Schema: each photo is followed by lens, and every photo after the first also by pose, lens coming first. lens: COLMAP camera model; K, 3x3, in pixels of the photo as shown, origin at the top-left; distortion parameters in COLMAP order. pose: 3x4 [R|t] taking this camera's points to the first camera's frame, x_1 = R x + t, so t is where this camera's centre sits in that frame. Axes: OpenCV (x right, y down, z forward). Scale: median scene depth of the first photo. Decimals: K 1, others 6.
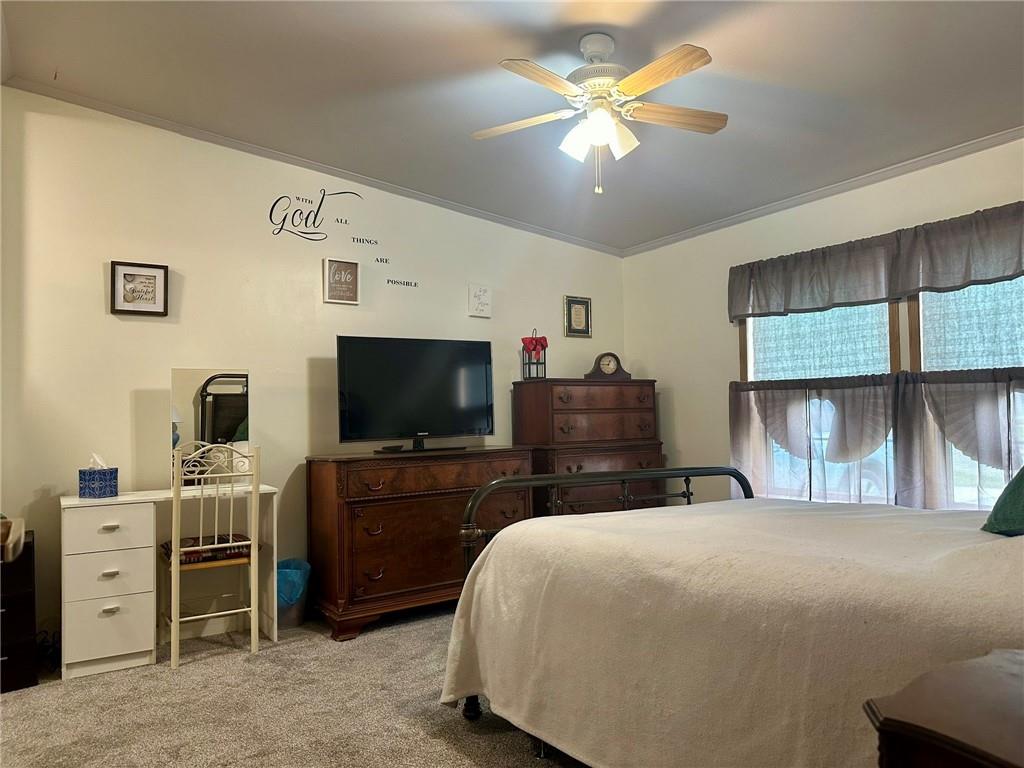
lens RADIAL K [[724.9, 0, 512.0], [0, 724.9, 384.0], [0, 0, 1]] dist [0.051305, 0.001061]
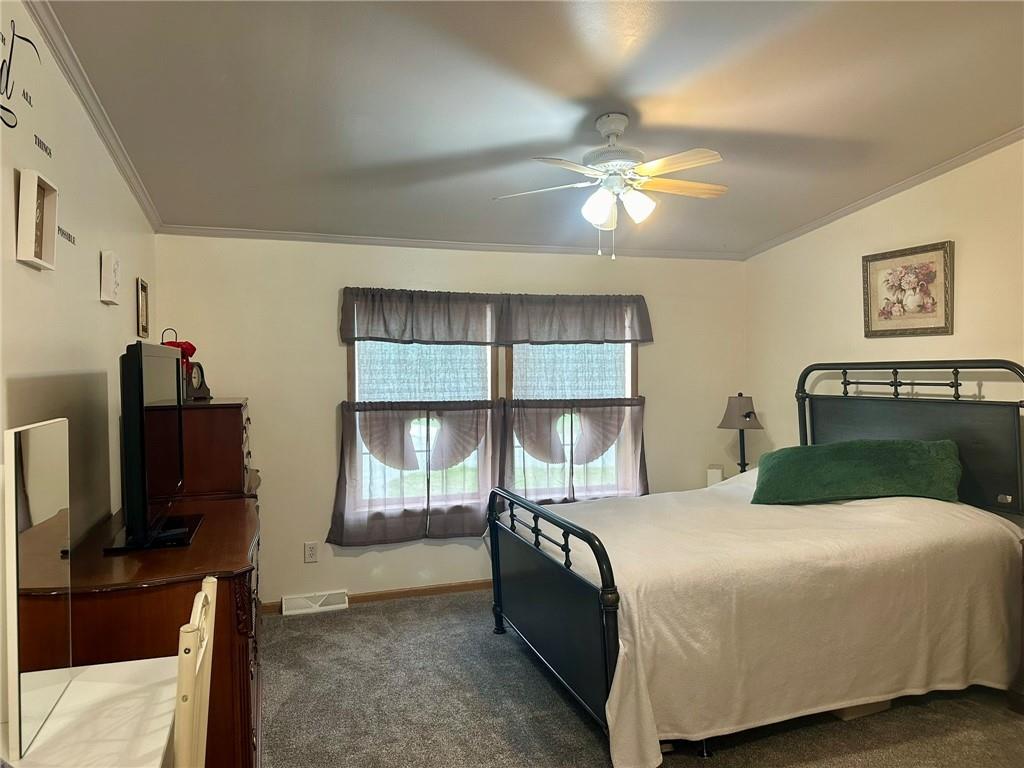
lens RADIAL K [[724.9, 0, 512.0], [0, 724.9, 384.0], [0, 0, 1]] dist [0.051305, 0.001061]
pose [[0.220062, -0.009240, 0.975442, -0.707102], [-0.039593, 0.999047, 0.018396, -0.063091], [-0.974682, -0.042669, 0.219487, 0.632355]]
